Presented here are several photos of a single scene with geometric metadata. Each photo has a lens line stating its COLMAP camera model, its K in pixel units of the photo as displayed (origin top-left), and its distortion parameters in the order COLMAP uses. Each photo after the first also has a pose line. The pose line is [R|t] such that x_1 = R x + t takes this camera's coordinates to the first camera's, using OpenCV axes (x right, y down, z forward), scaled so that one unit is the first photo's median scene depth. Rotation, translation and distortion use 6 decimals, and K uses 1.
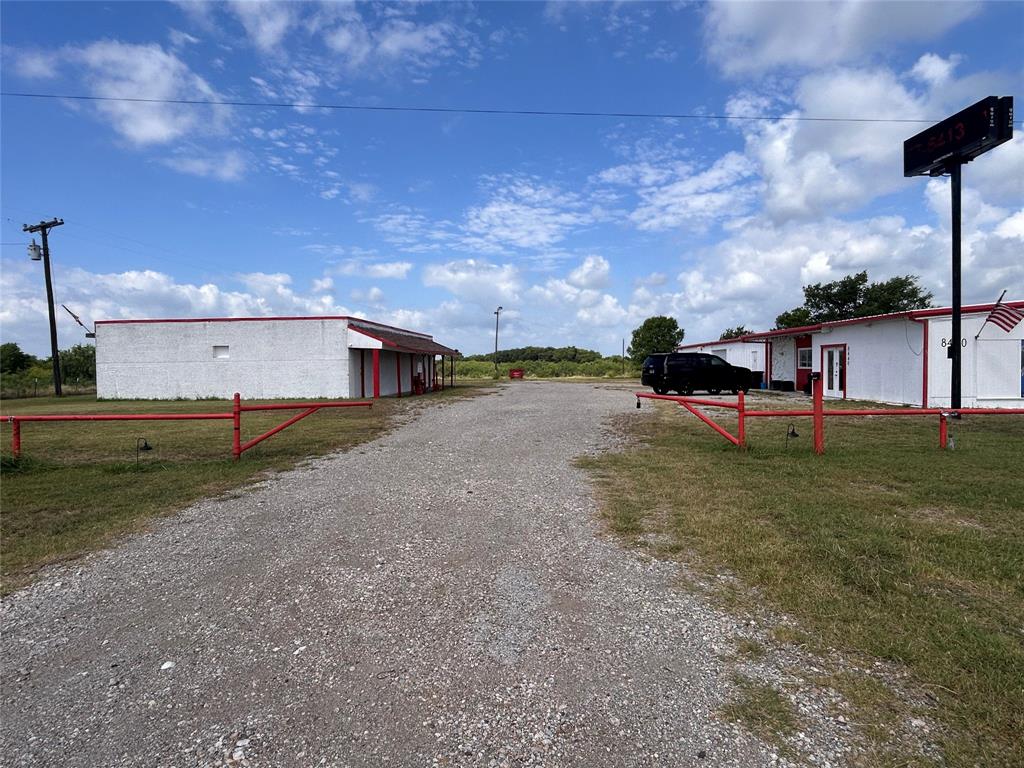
lens RADIAL K [[583.6, 0, 515.8], [0, 583.6, 383.3], [0, 0, 1]] dist [-0.004007, -0.000606]
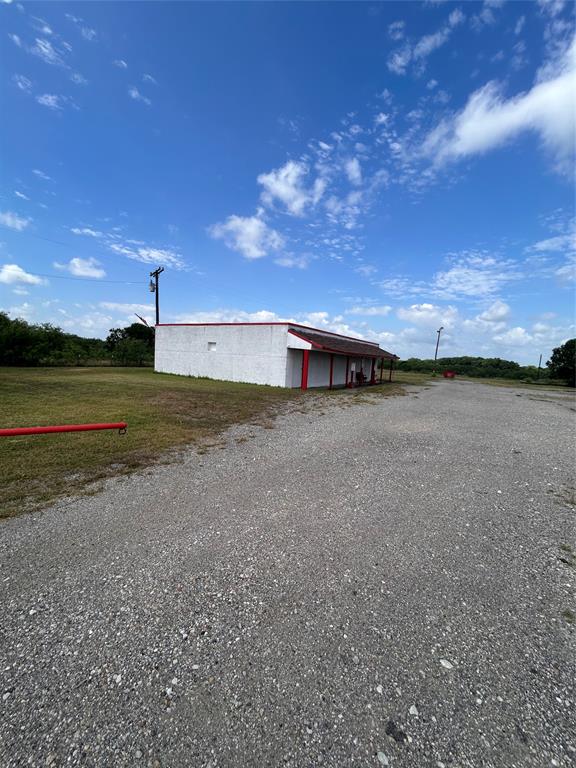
lens RADIAL K [[280.8, 0, 312.9], [0, 280.8, 385.0], [0, 0, 1]] dist [0.000253, 0.000017]
pose [[0.882900, 0.106164, -0.457403, 0.069678], [-0.081120, 0.993945, 0.074115, -0.040279], [0.462501, -0.028331, 0.886166, 0.651588]]
